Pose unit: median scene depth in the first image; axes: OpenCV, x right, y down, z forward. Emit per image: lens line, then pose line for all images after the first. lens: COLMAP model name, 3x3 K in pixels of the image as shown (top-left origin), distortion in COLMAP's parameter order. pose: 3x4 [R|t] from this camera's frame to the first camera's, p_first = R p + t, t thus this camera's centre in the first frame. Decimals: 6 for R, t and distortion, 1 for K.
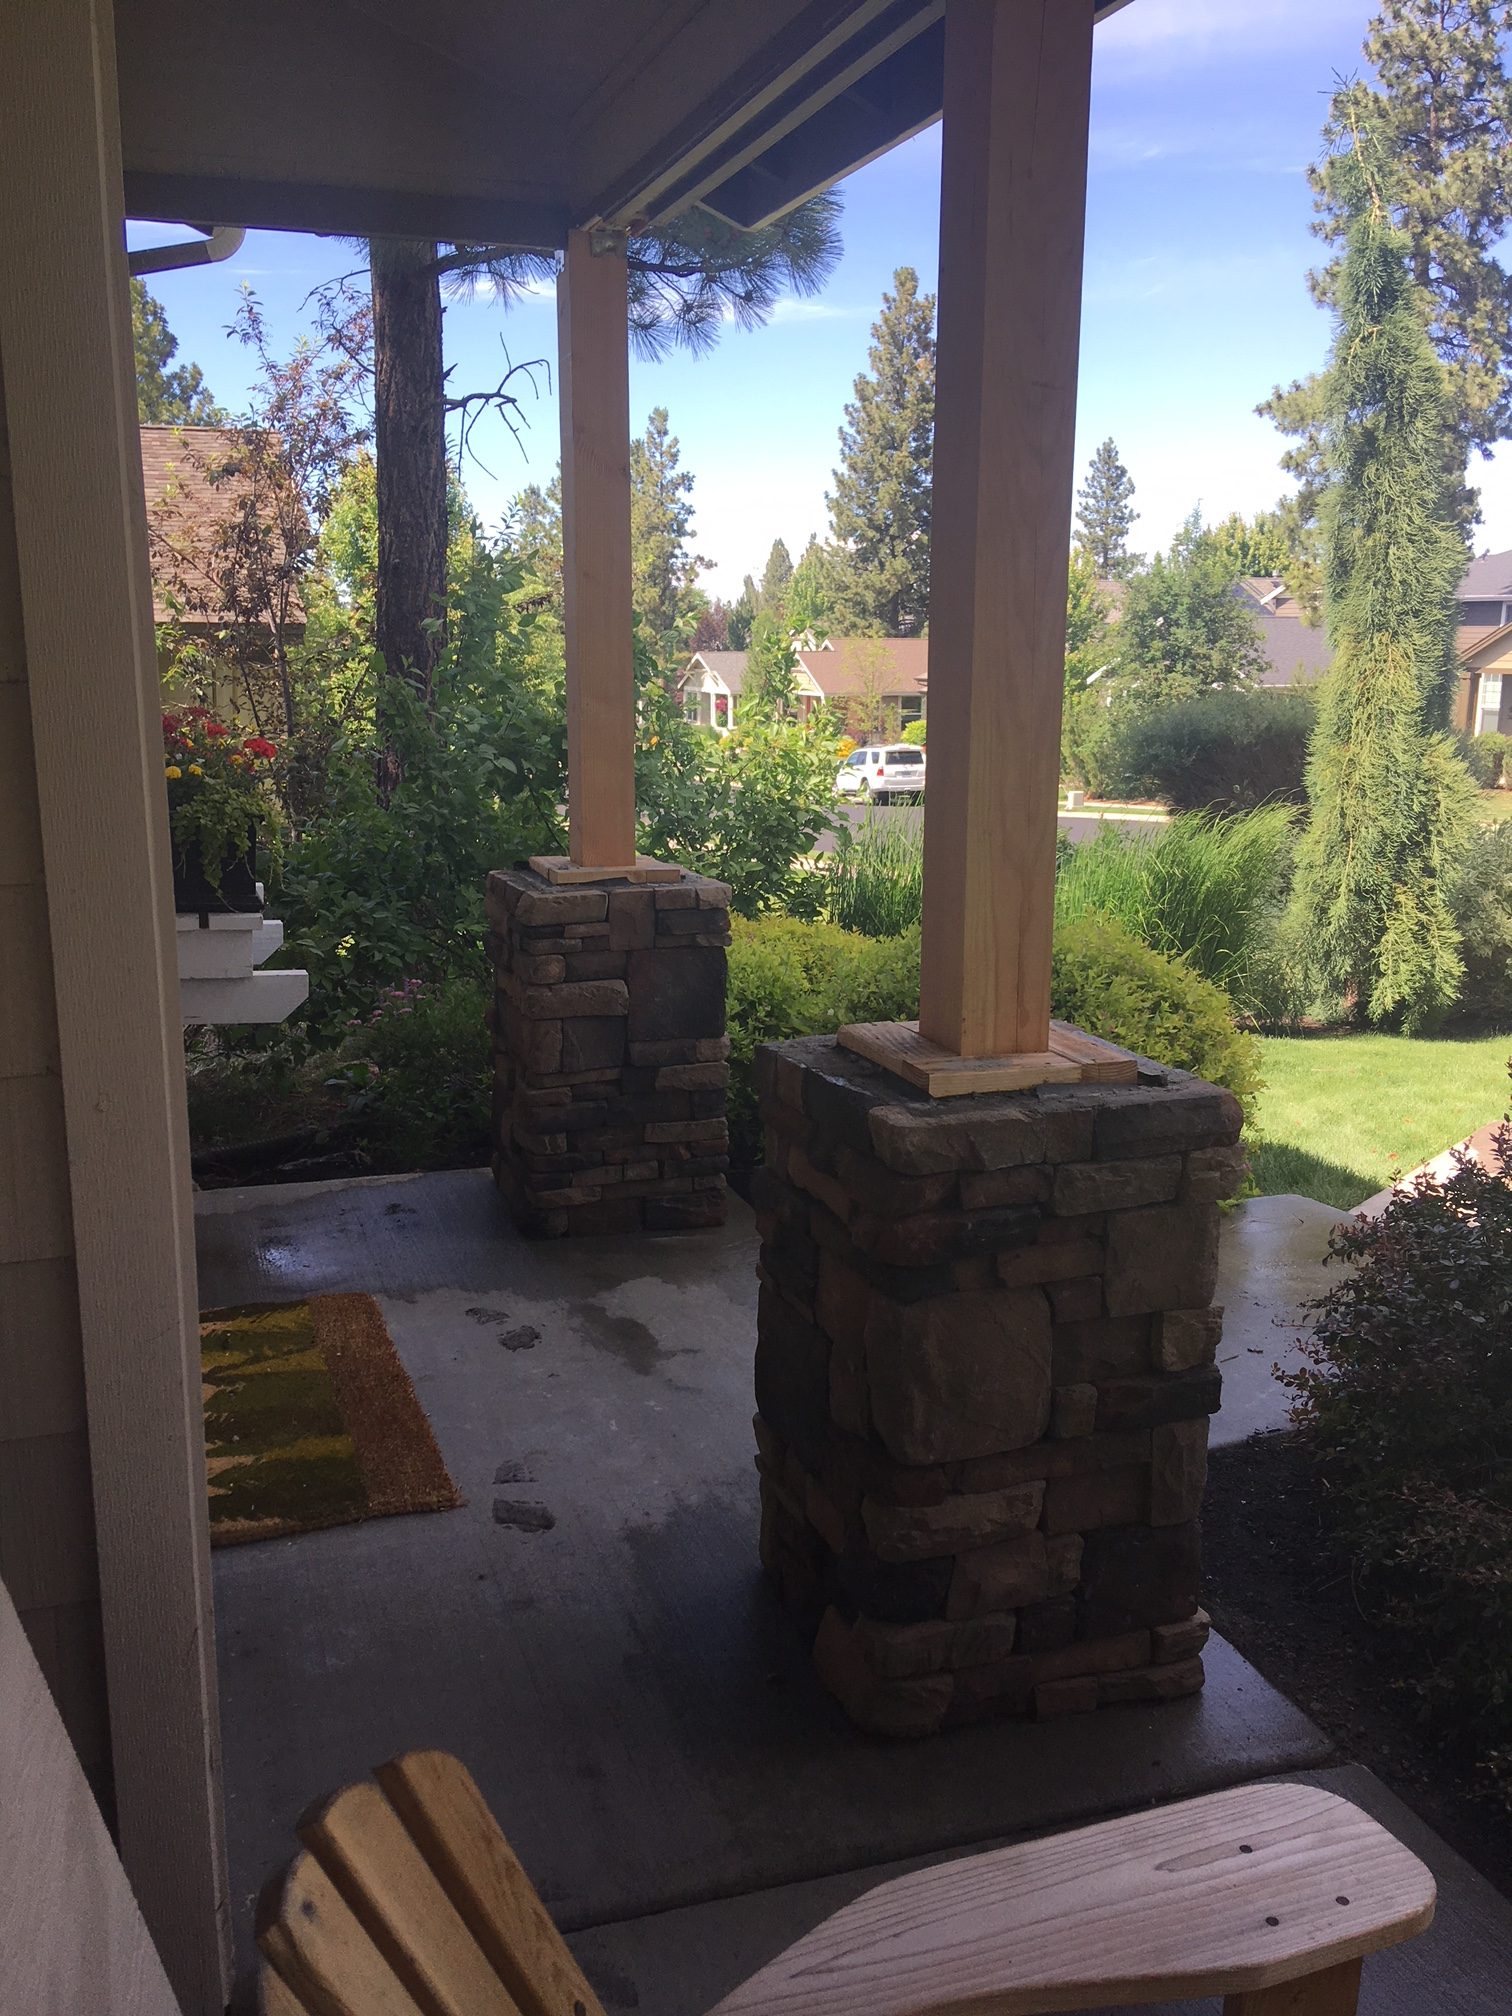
lens RADIAL K [[1709.7, 0, 760.4], [0, 1709.7, 996.4], [0, 0, 1]] dist [0.069720, -0.008883]
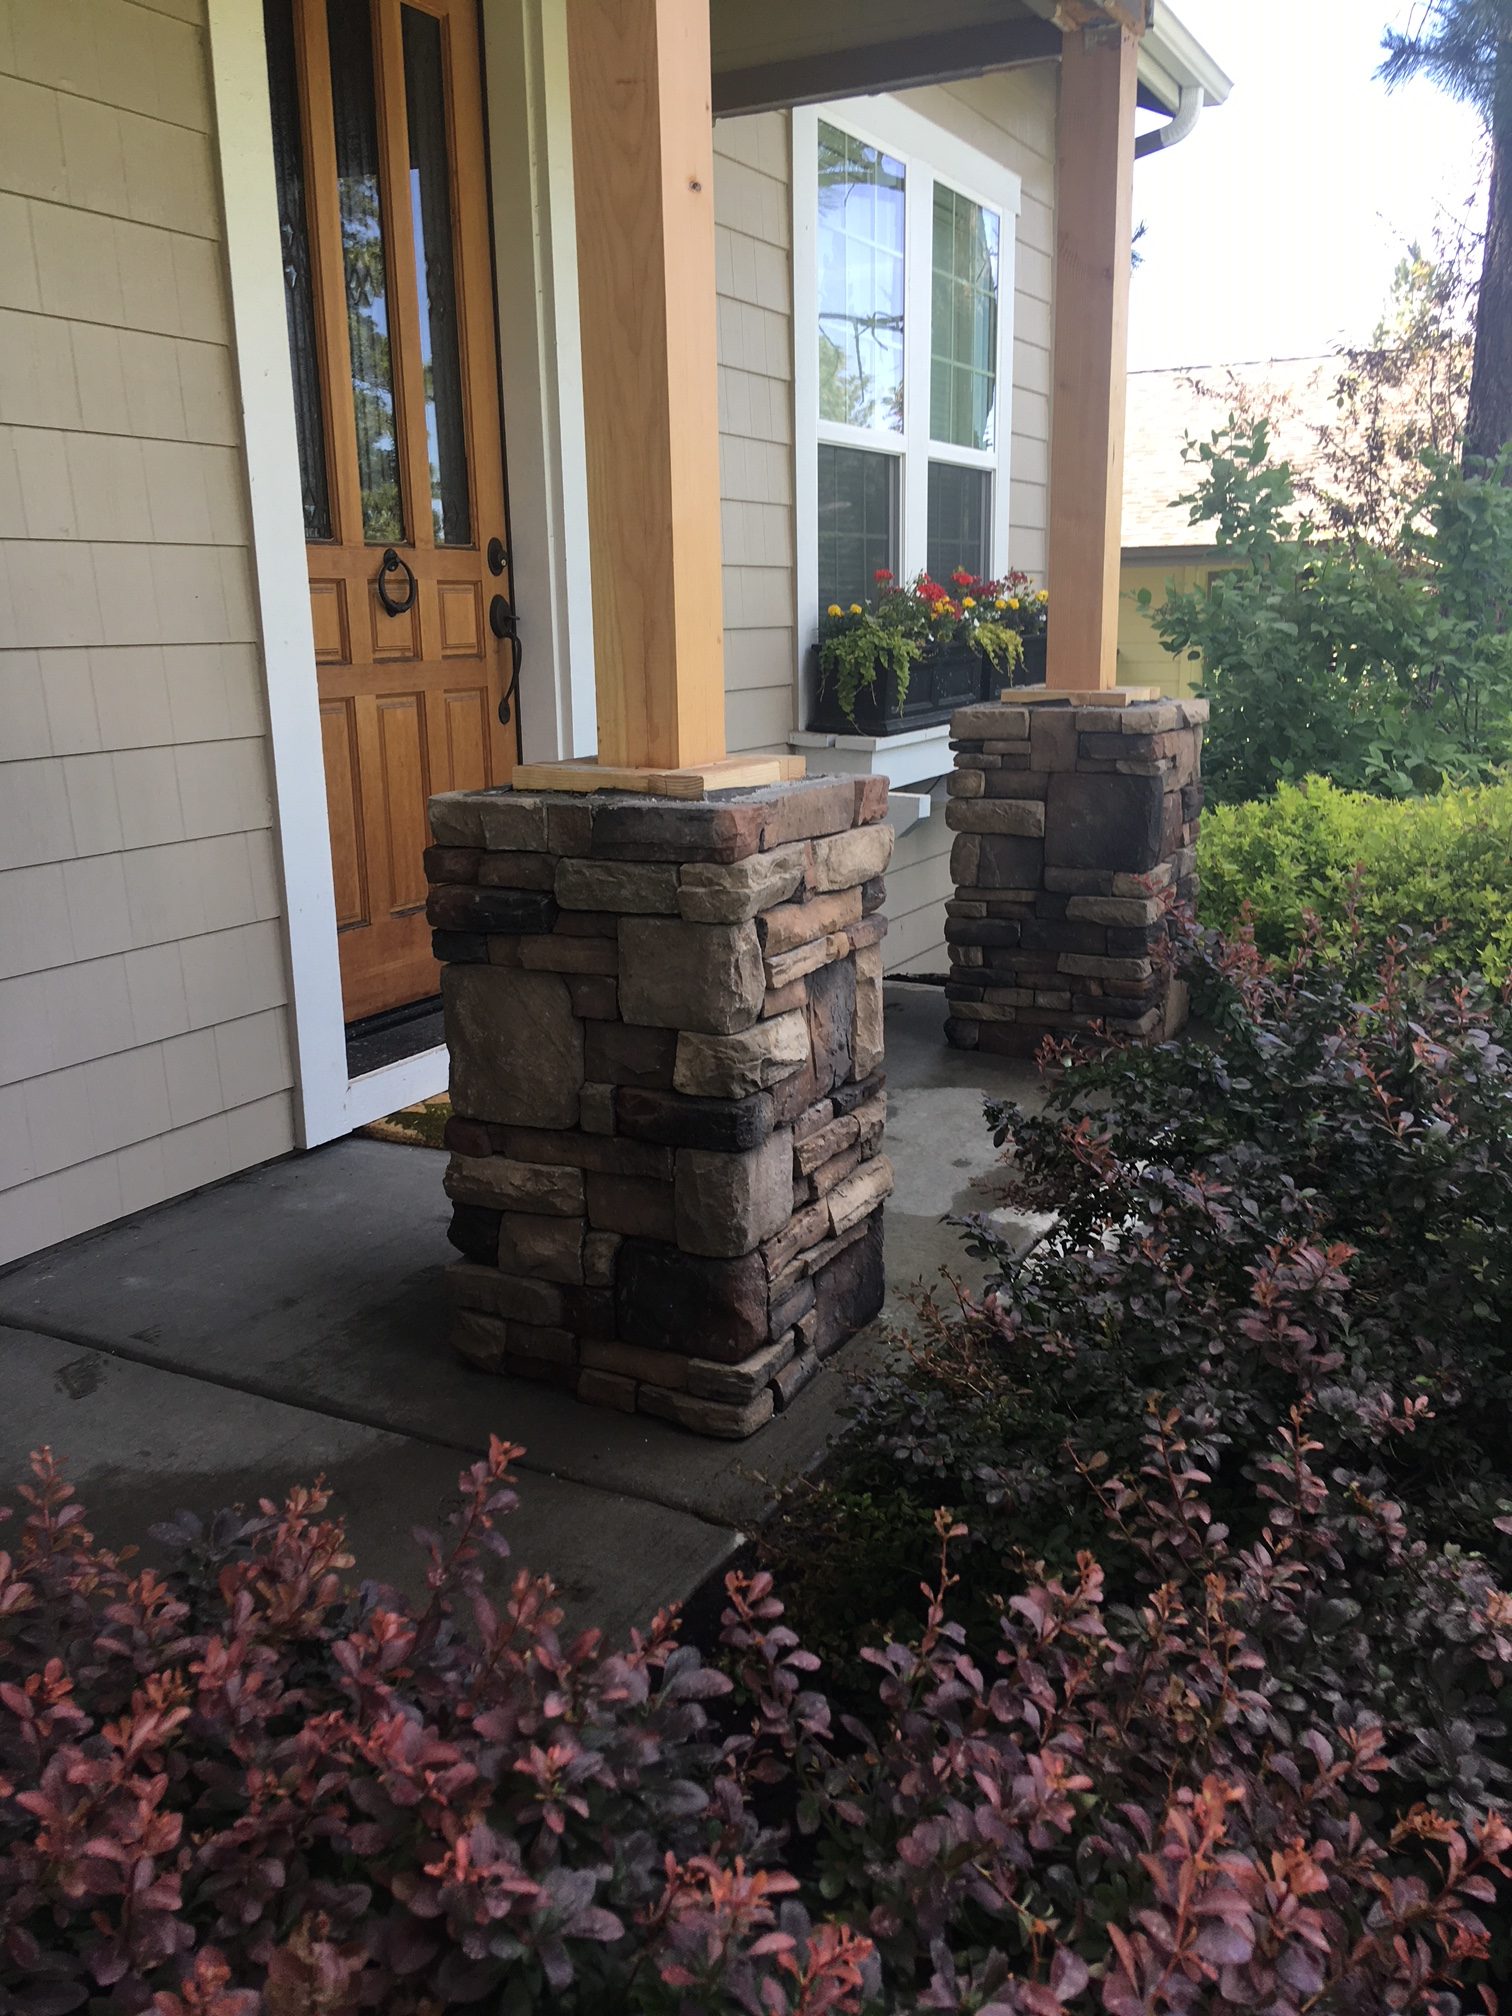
lens RADIAL K [[1709.7, 0, 760.4], [0, 1709.7, 996.4], [0, 0, 1]] dist [0.069720, -0.008883]
pose [[0.693912, 0.148893, -0.704498, 0.950852], [-0.129901, 0.988220, 0.080907, 0.077890], [0.708246, 0.035373, 0.705079, 0.337073]]
